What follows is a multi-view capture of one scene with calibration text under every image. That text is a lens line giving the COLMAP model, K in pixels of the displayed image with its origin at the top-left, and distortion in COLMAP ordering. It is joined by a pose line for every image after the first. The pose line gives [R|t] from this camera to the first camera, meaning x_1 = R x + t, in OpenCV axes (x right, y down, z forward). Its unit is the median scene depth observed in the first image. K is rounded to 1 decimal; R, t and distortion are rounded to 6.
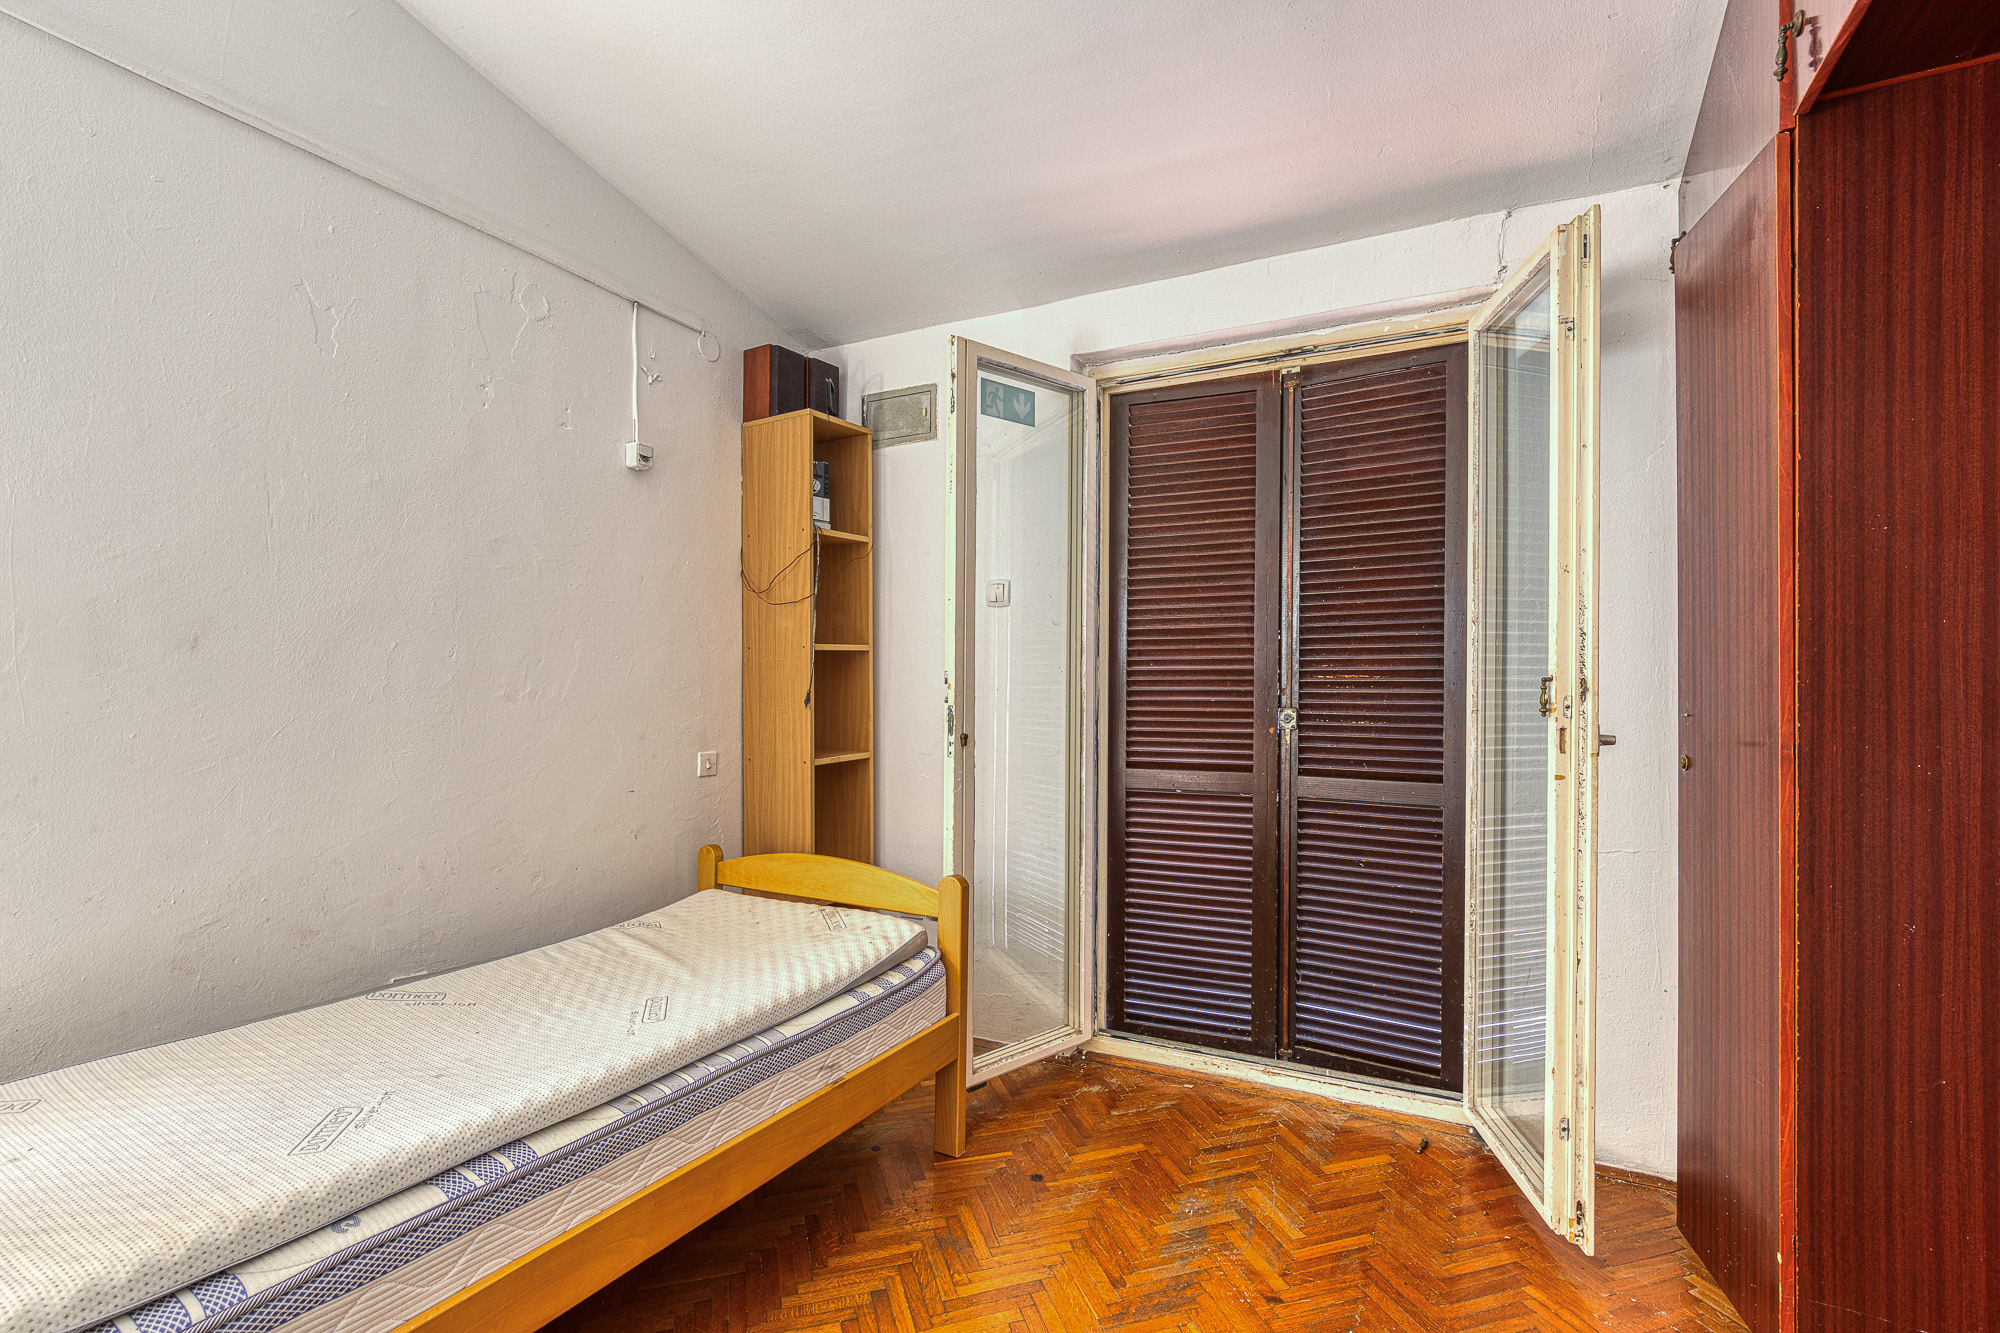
lens RADIAL K [[928.6, 0, 1011.2], [0, 928.6, 676.1], [0, 0, 1]] dist [-0.025805, 0.005572]
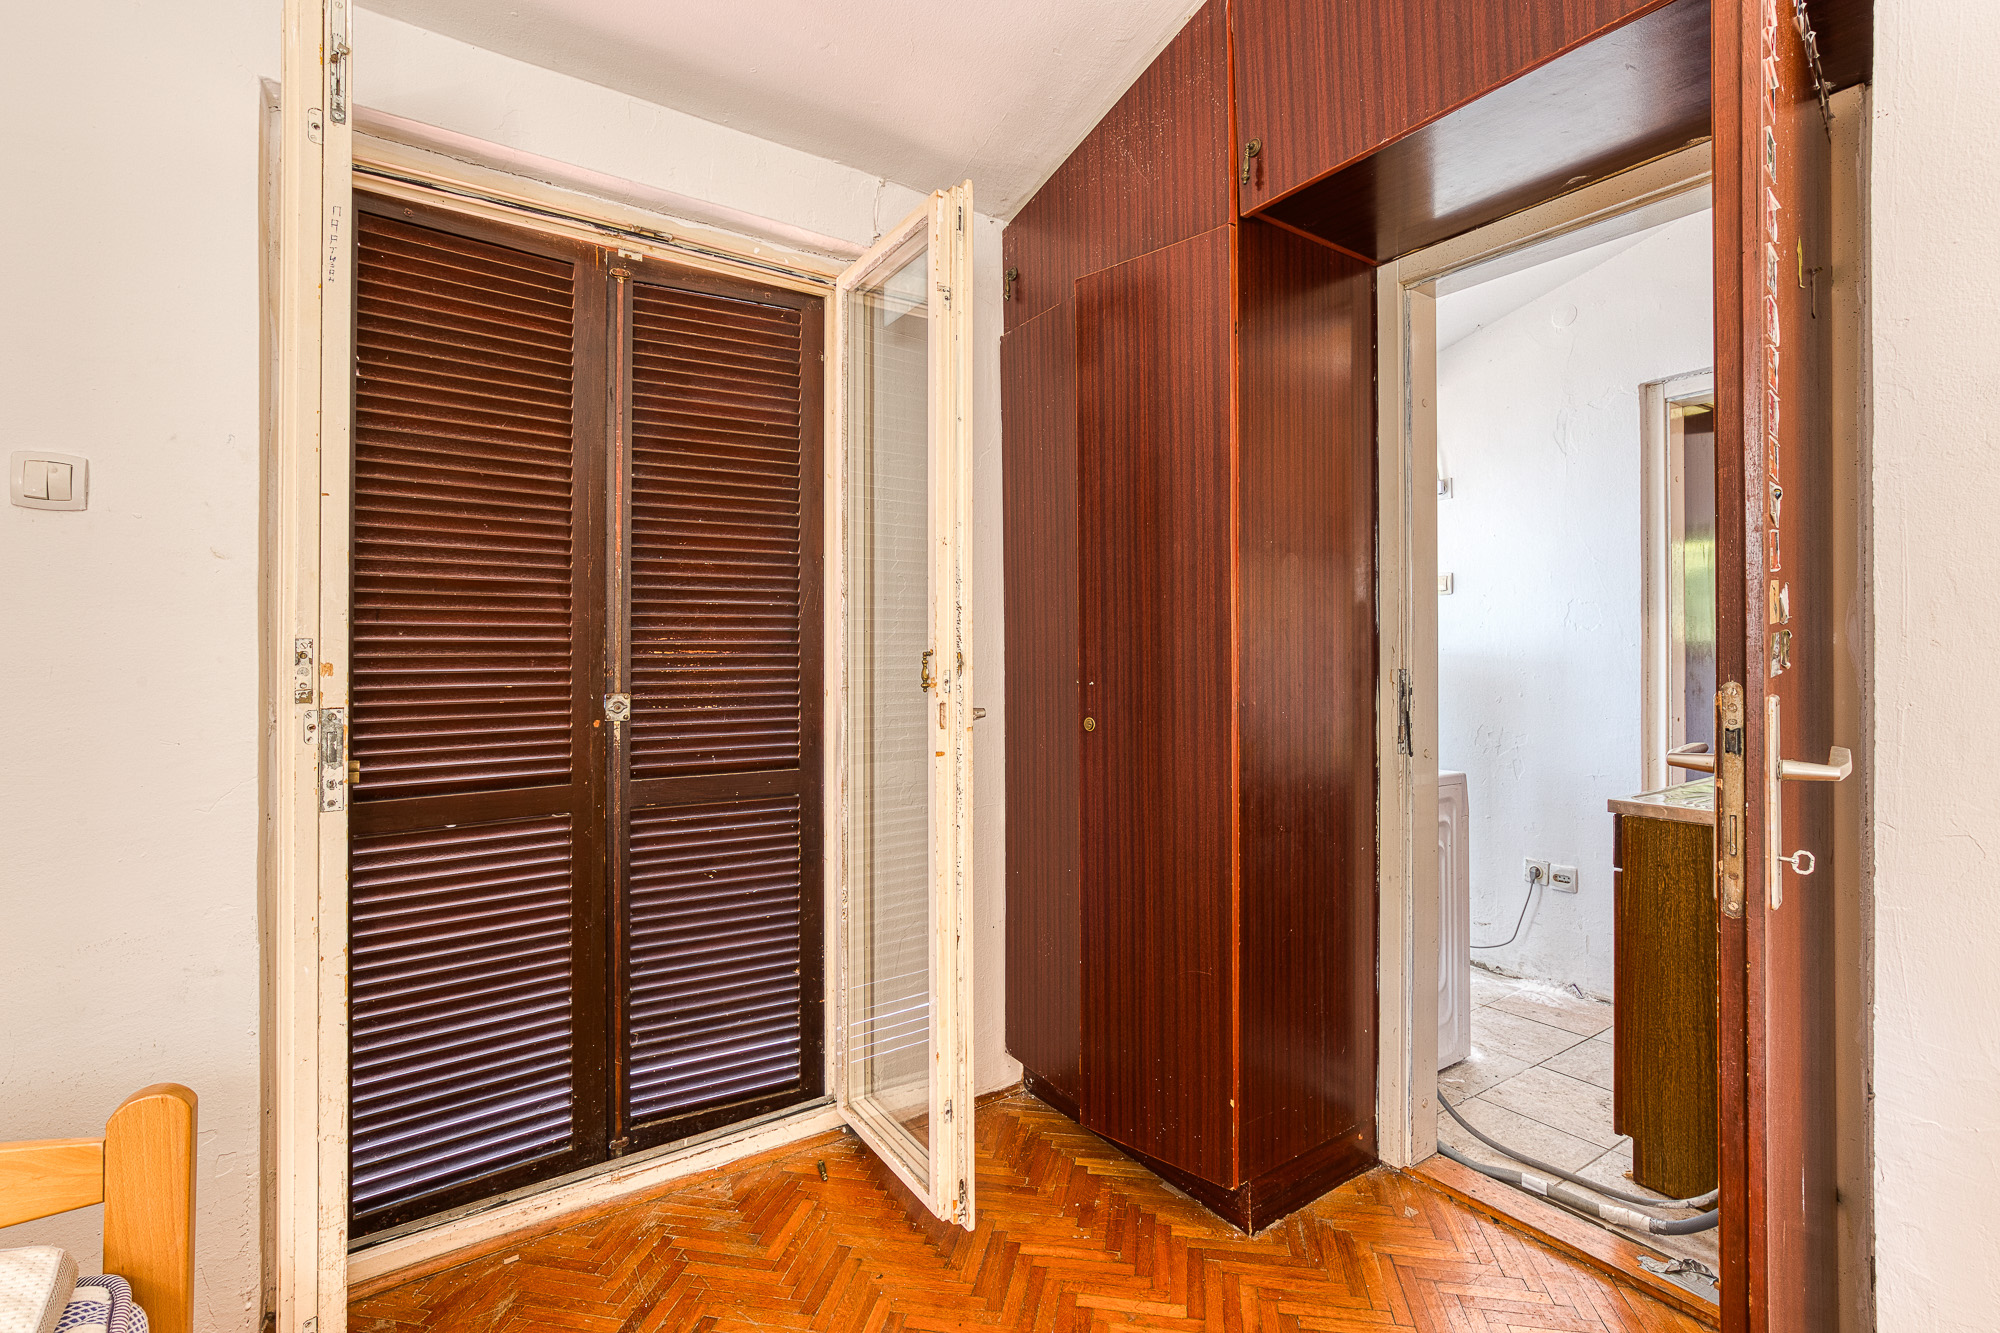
lens RADIAL K [[928.6, 0, 1009.3], [0, 928.6, 645.5], [0, 0, 1]] dist [-0.025805, 0.005572]
pose [[0.436521, 0.002941, 0.899689, -0.257405], [-0.000766, 0.999996, -0.002897, -0.002868], [-0.899694, 0.000575, 0.436522, 0.390327]]
